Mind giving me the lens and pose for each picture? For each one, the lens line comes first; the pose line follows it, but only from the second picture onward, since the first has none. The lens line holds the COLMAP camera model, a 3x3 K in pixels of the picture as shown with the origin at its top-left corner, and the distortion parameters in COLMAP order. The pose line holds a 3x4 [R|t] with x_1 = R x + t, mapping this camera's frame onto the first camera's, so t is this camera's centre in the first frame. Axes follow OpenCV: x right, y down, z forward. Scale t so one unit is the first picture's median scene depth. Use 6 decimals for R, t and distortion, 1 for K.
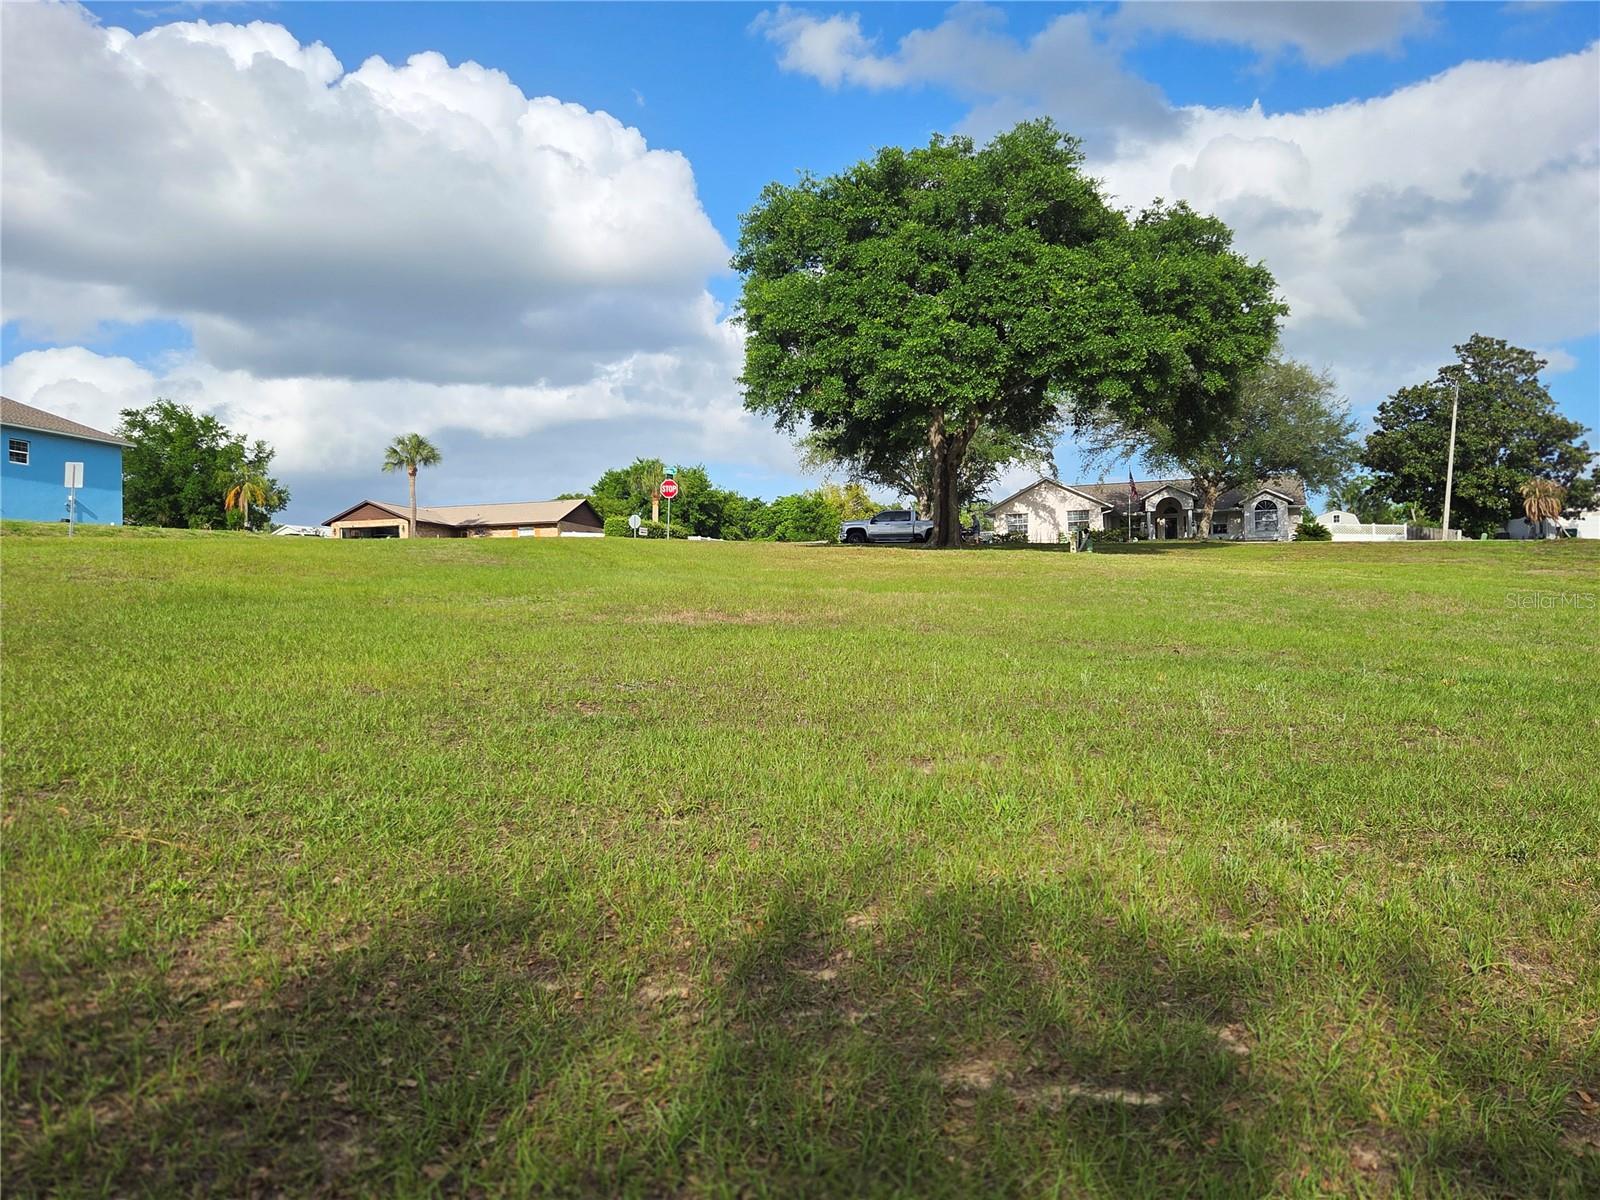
lens RADIAL K [[1322.4, 0, 800.0], [0, 1322.4, 600.0], [0, 0, 1]] dist [0.072426, -0.068595]
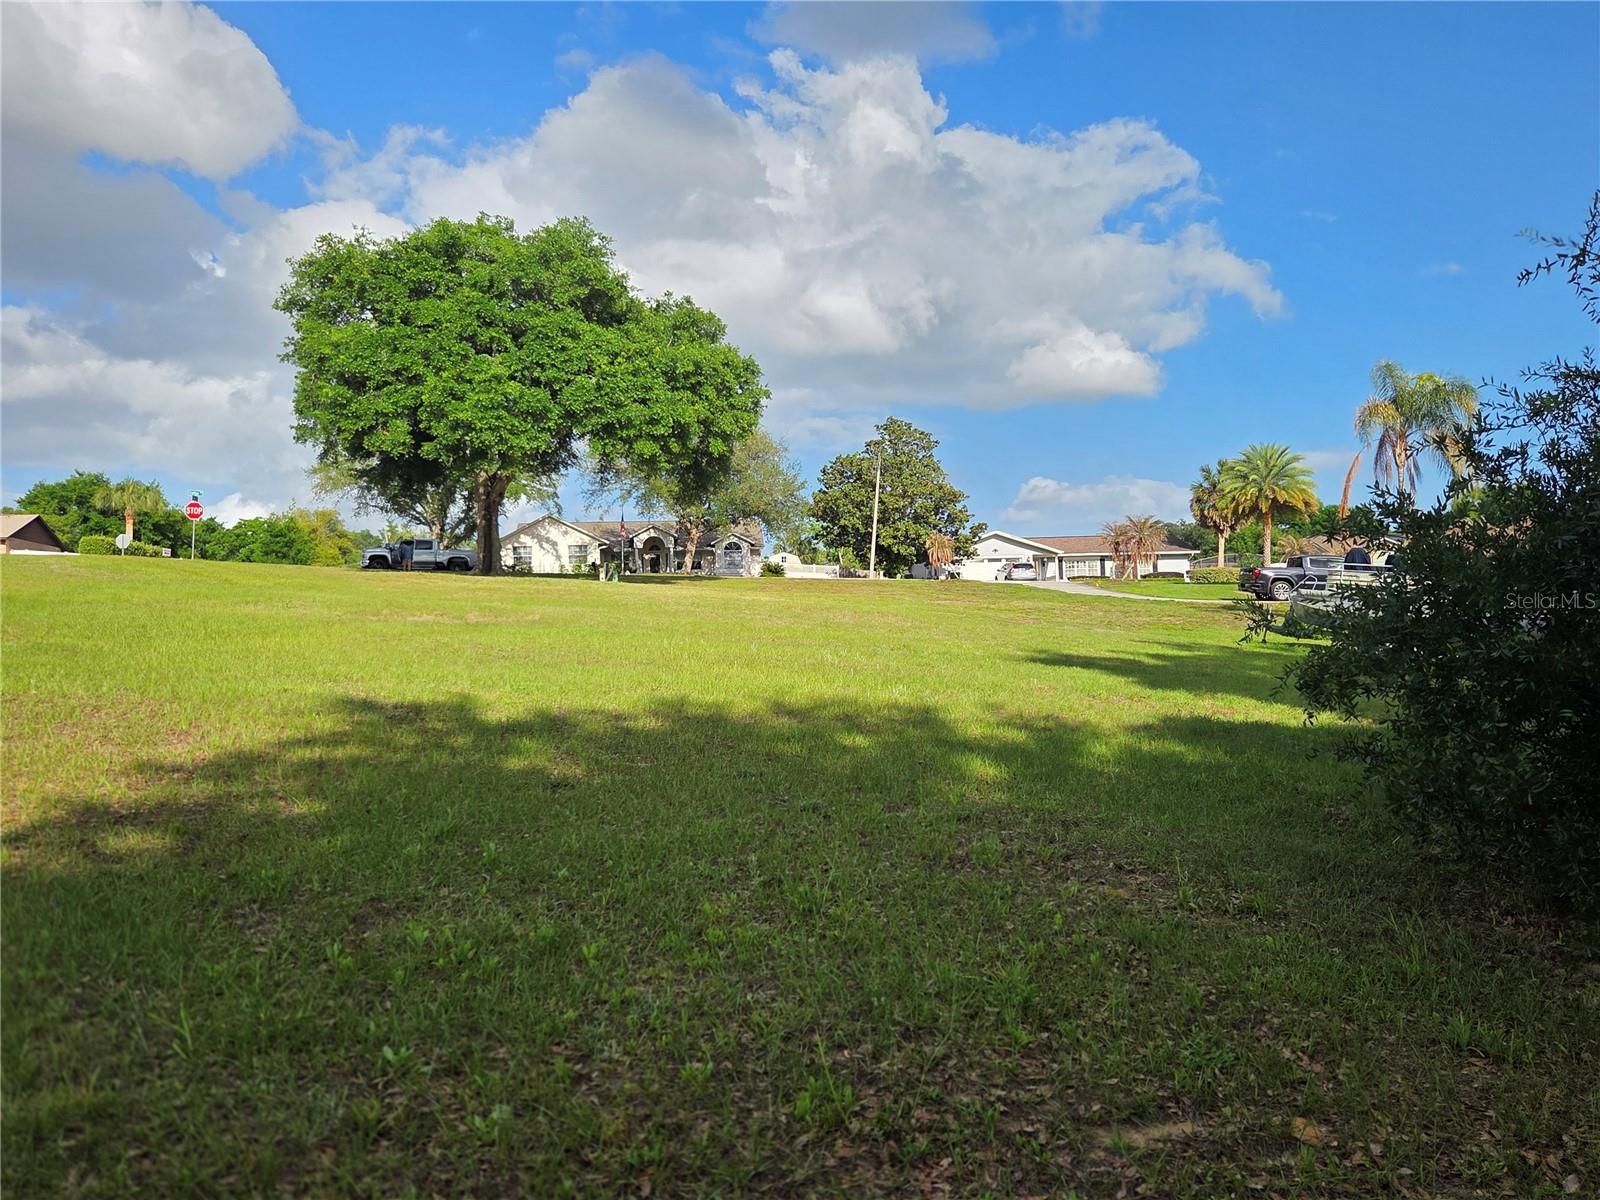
lens RADIAL K [[1322.4, 0, 800.0], [0, 1322.4, 600.0], [0, 0, 1]] dist [0.072426, -0.068595]
pose [[0.915583, 0.014910, 0.401852, -0.106730], [-0.005141, 0.999665, -0.025379, 0.009956], [-0.402095, 0.021171, 0.915353, -0.151668]]
